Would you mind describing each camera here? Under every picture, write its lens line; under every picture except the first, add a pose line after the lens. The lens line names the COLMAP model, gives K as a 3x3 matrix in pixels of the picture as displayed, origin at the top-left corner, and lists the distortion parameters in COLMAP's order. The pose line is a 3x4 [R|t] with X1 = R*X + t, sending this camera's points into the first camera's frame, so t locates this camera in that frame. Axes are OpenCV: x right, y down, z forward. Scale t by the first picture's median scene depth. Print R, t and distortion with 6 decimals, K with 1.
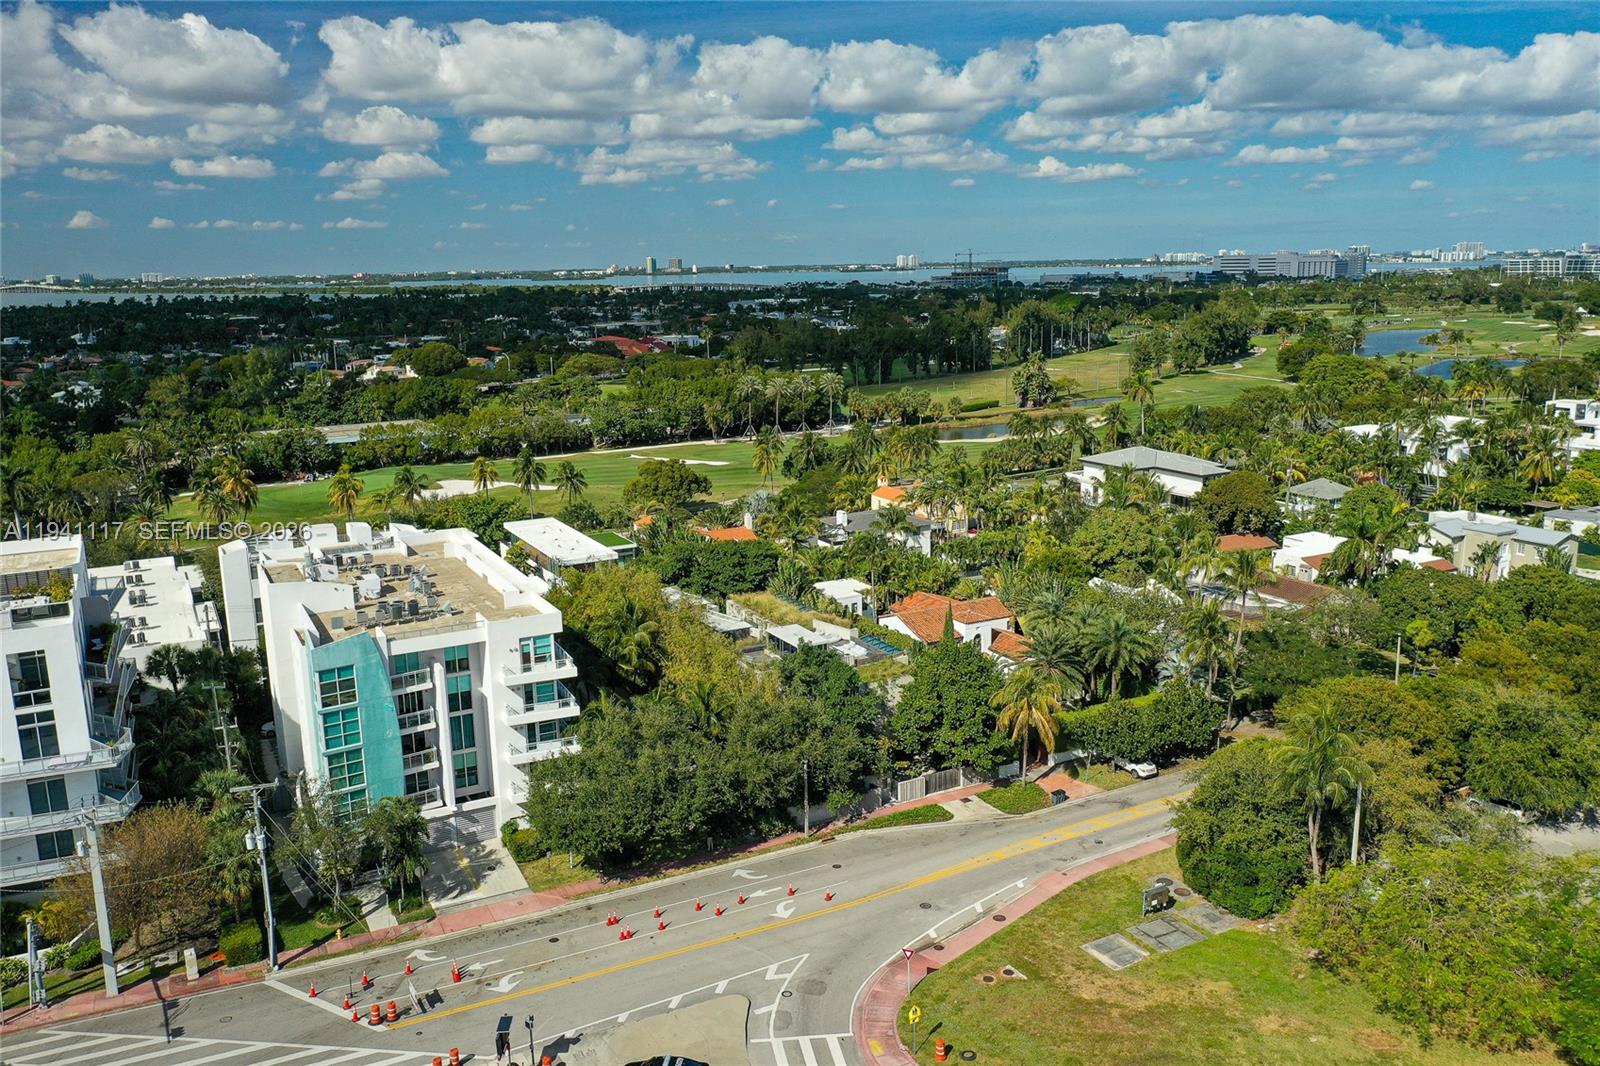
lens RADIAL K [[1275.1, 0, 800.0], [0, 1275.1, 533.0], [0, 0, 1]] dist [0.005531, 0.002279]
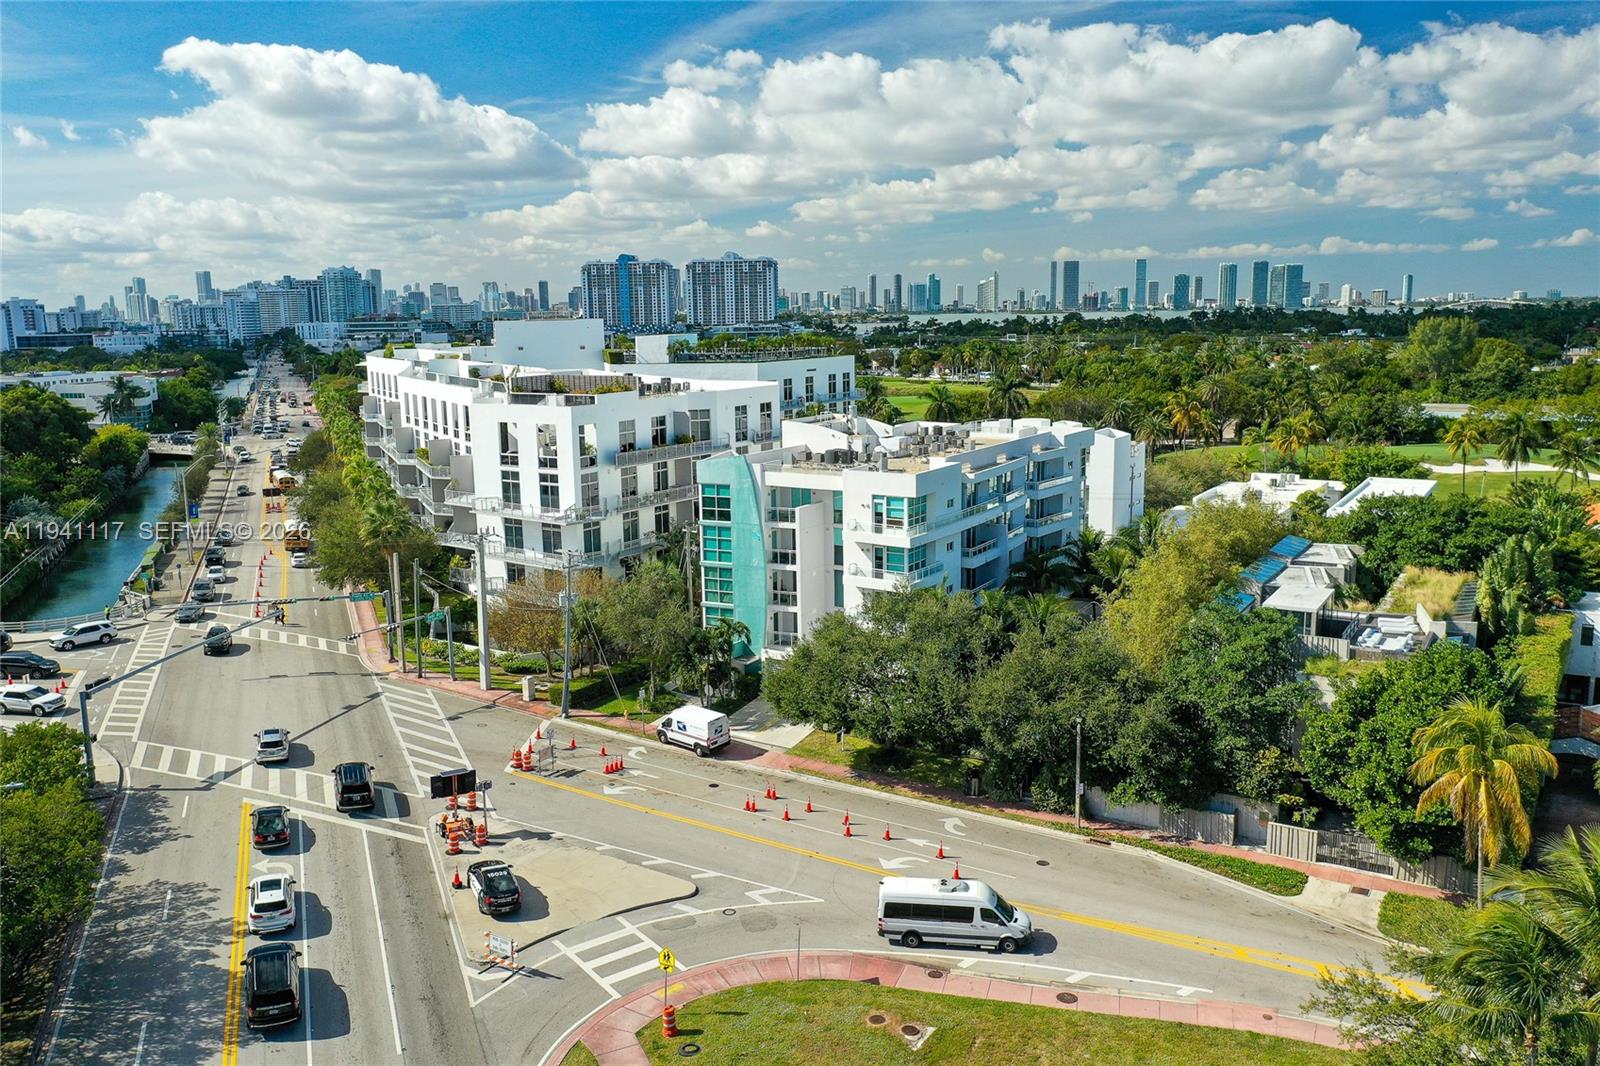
lens RADIAL K [[1275.1, 0, 800.0], [0, 1275.1, 533.0], [0, 0, 1]] dist [0.005531, 0.002279]
pose [[0.488551, 0.156203, -0.858439, 0.549625], [-0.173527, 0.981586, 0.079854, 0.046487], [0.855106, 0.109950, 0.506661, 0.503060]]
